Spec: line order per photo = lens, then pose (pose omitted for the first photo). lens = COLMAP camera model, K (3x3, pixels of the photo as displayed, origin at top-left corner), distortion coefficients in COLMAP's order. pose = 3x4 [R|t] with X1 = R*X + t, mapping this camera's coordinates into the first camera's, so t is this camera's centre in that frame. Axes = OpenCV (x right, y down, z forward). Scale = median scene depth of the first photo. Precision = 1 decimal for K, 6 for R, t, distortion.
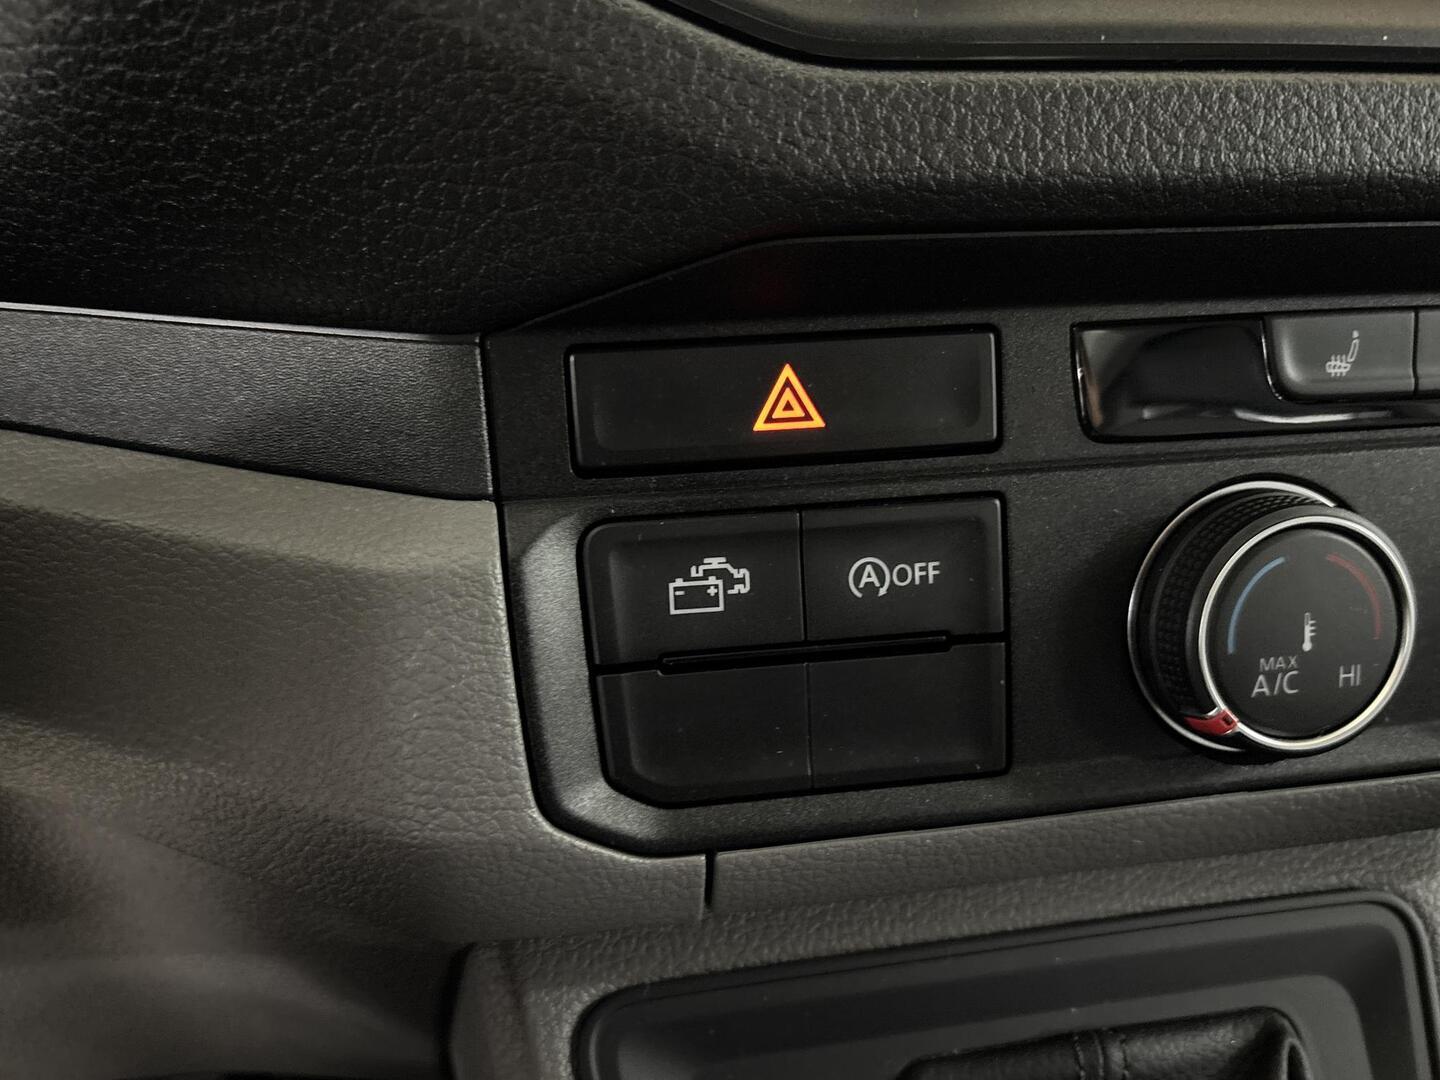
lens RADIAL K [[1161.2, 0, 721.8], [0, 1161.2, 536.5], [0, 0, 1]] dist [0.003205, -0.034044]
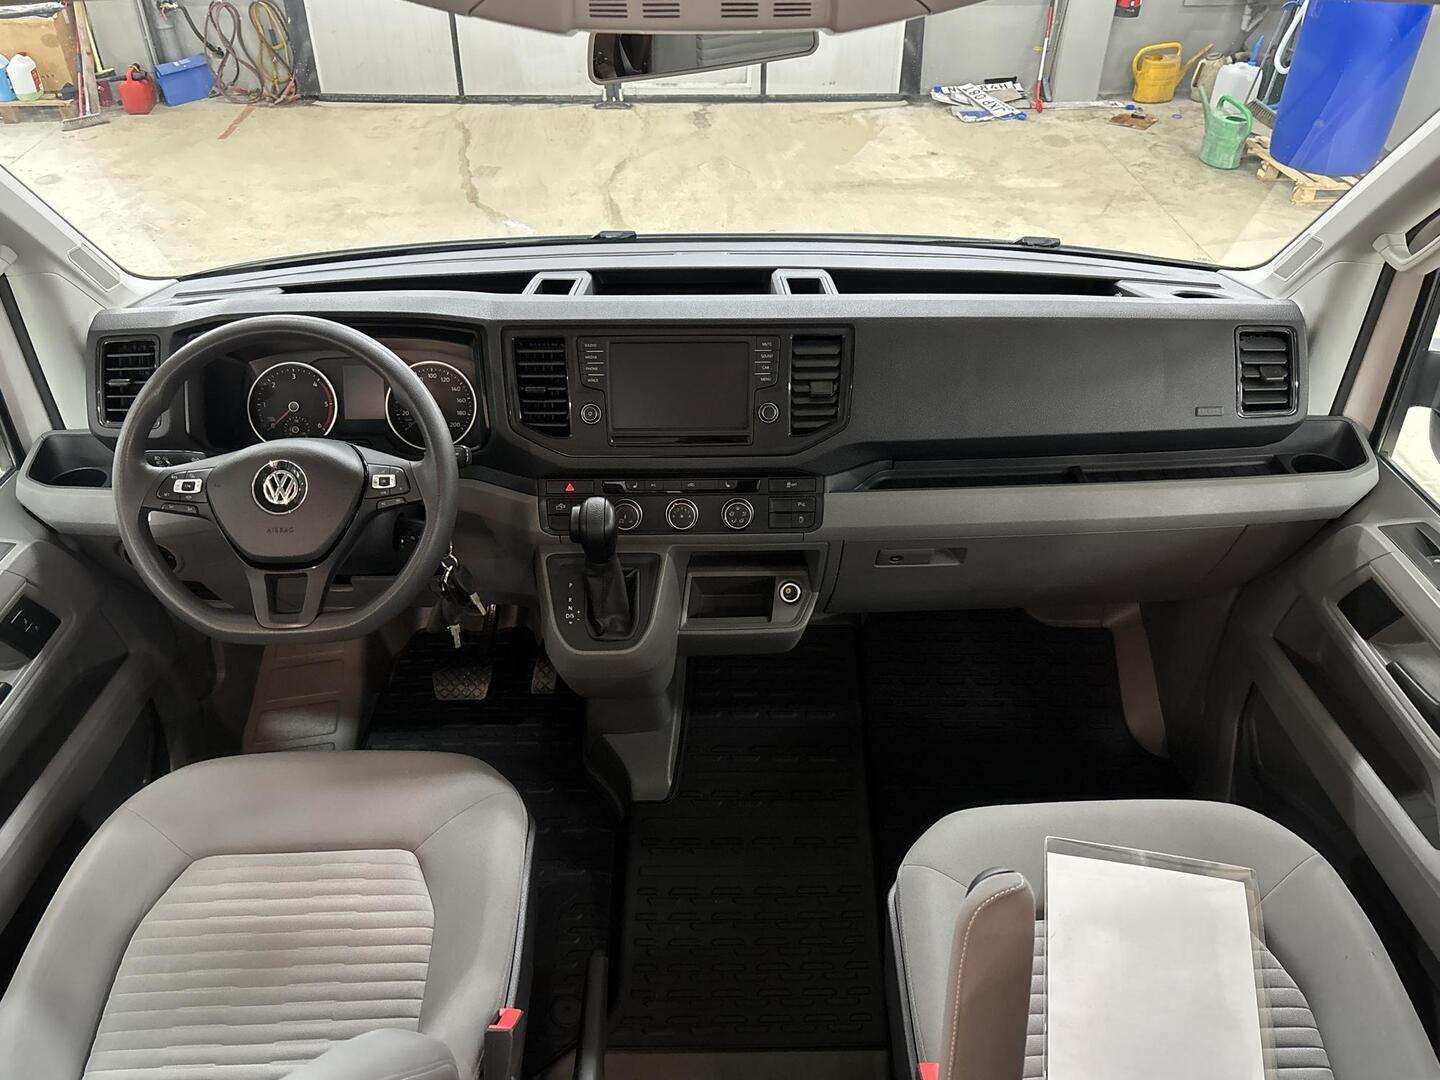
lens RADIAL K [[1125.4, 0, 729.7], [0, 1125.4, 529.2], [0, 0, 1]] dist [0.015403, -0.020281]
pose [[0.986900, 0.075681, -0.142478, 2.577756], [-0.062812, 0.993706, 0.092758, -0.686196], [0.148601, -0.082593, 0.985442, -7.556556]]
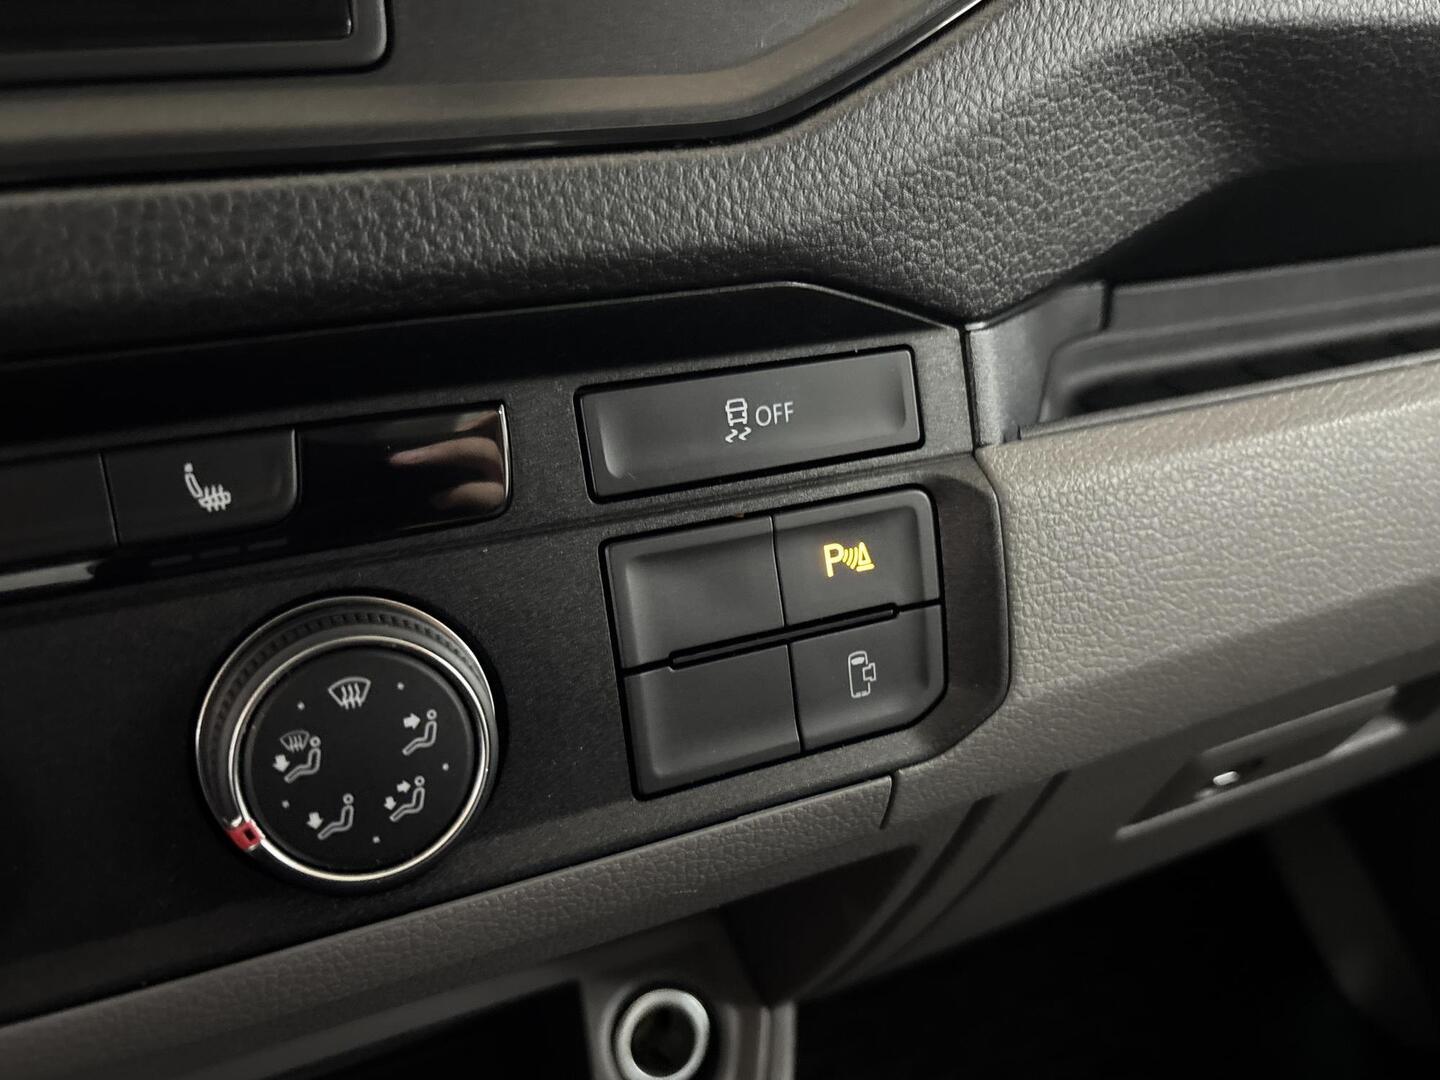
lens RADIAL K [[1147.2, 0, 720.1], [0, 1147.2, 543.4], [0, 0, 1]] dist [0.022643, -0.057631]
pose [[0.971178, -0.107180, 0.212899, 1.480869], [0.110147, 0.993913, -0.002088, -0.121490], [-0.211379, 0.025478, 0.977072, 0.151704]]
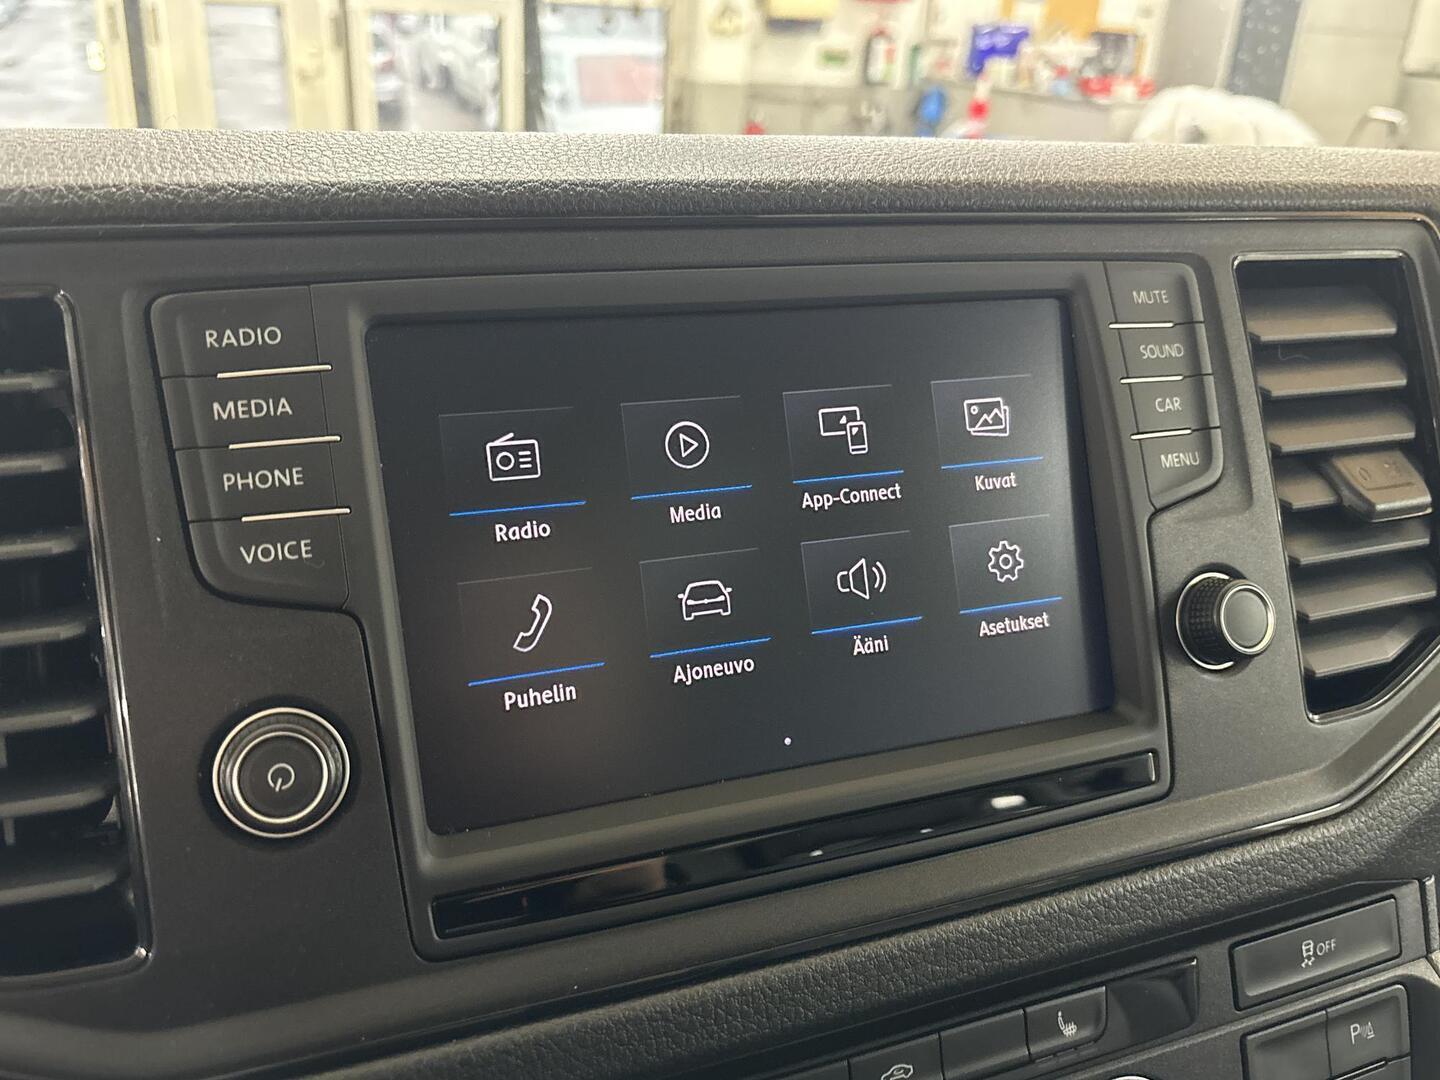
lens RADIAL K [[1147.2, 0, 711.8], [0, 1147.2, 537.6], [0, 0, 1]] dist [0.022643, -0.057631]
pose [[0.983688, -0.053673, 0.171688, 0.496715], [0.073180, 0.991302, -0.109387, -0.786803], [-0.164324, 0.120167, 0.979060, -0.524486]]
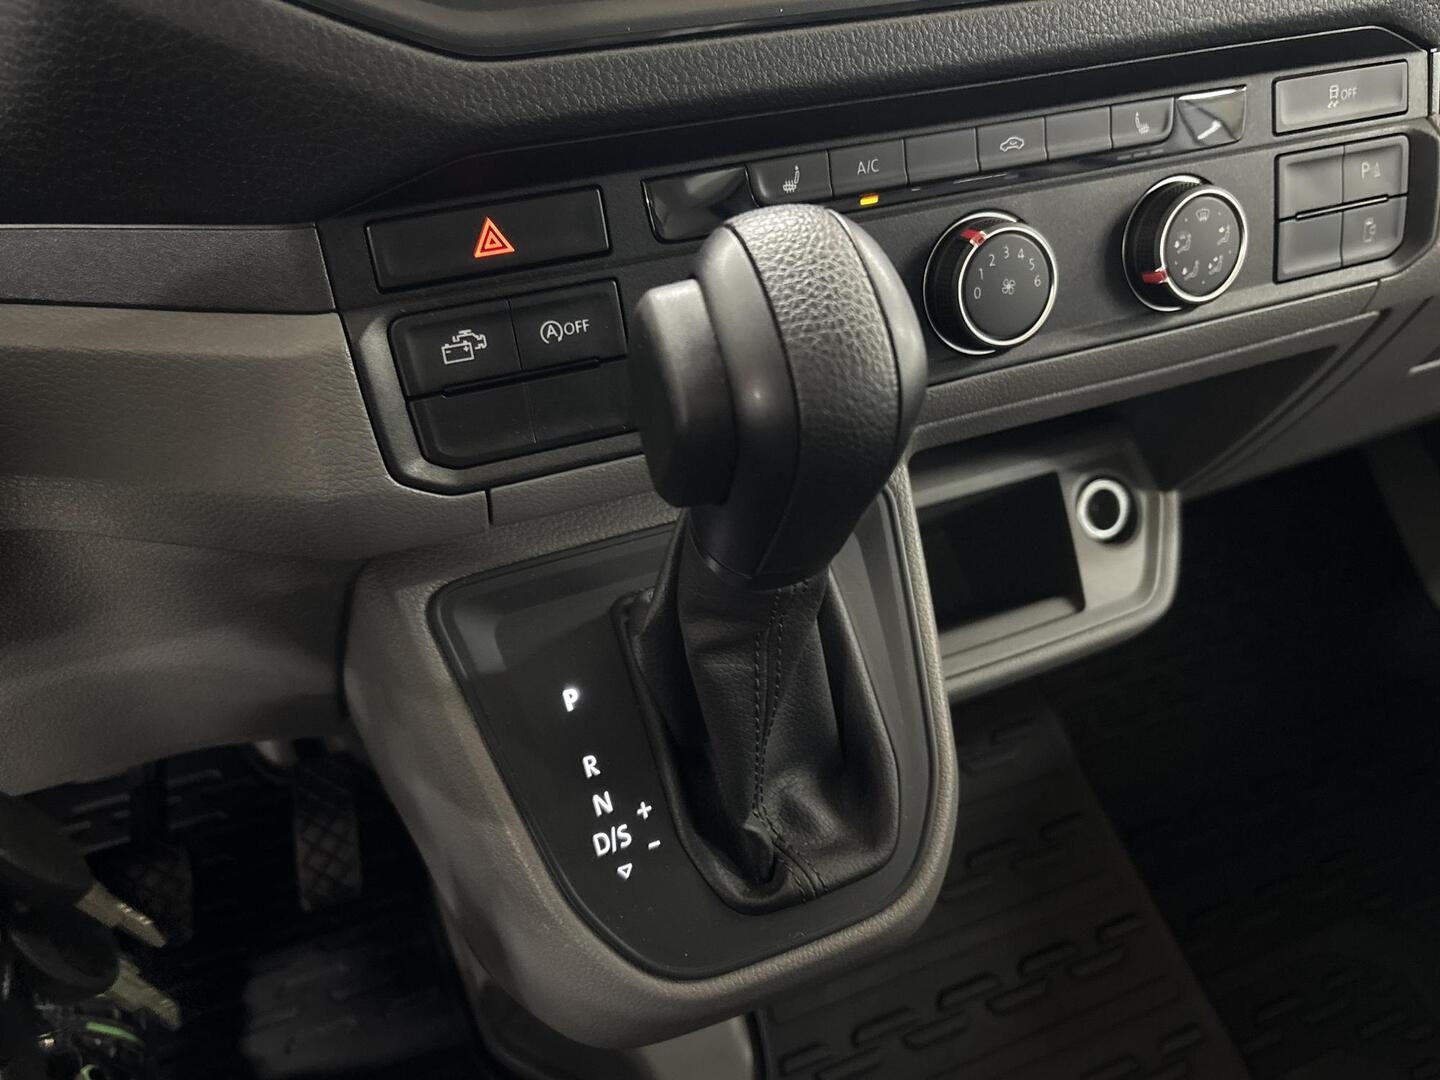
lens RADIAL K [[1147.2, 0, 704.4], [0, 1147.2, 514.9], [0, 0, 1]] dist [0.022643, -0.057631]
pose [[0.976495, -0.143574, 0.160758, 0.030203], [0.114591, 0.977523, 0.176968, 0.025835], [-0.182553, -0.154387, 0.970999, -0.881961]]
